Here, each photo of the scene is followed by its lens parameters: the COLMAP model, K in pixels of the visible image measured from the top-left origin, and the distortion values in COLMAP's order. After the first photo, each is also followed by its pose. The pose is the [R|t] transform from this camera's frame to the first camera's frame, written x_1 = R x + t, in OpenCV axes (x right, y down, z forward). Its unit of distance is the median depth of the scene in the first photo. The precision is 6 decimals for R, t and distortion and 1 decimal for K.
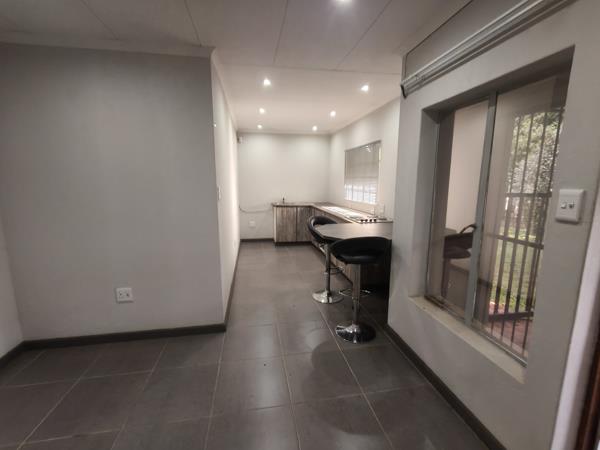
lens RADIAL K [[265.1, 0, 297.4], [0, 265.1, 223.6], [0, 0, 1]] dist [-0.000903, 0.000140]
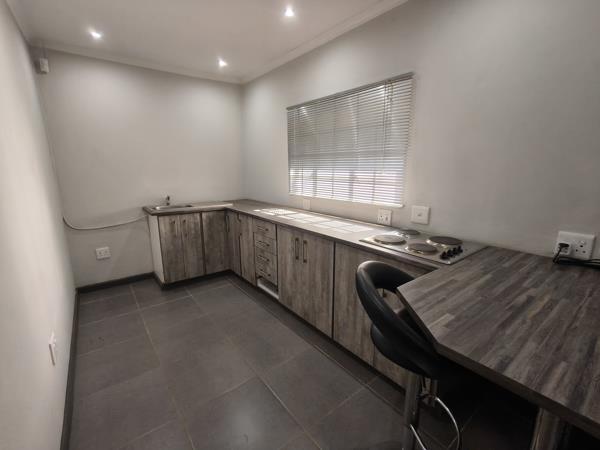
lens RADIAL K [[265.1, 0, 297.4], [0, 265.1, 223.6], [0, 0, 1]] dist [-0.000903, 0.000140]
pose [[0.883496, -0.105114, 0.456494, -0.075849], [0.081689, 0.994139, 0.070814, -0.062492], [-0.461262, -0.025273, 0.886904, 0.432069]]
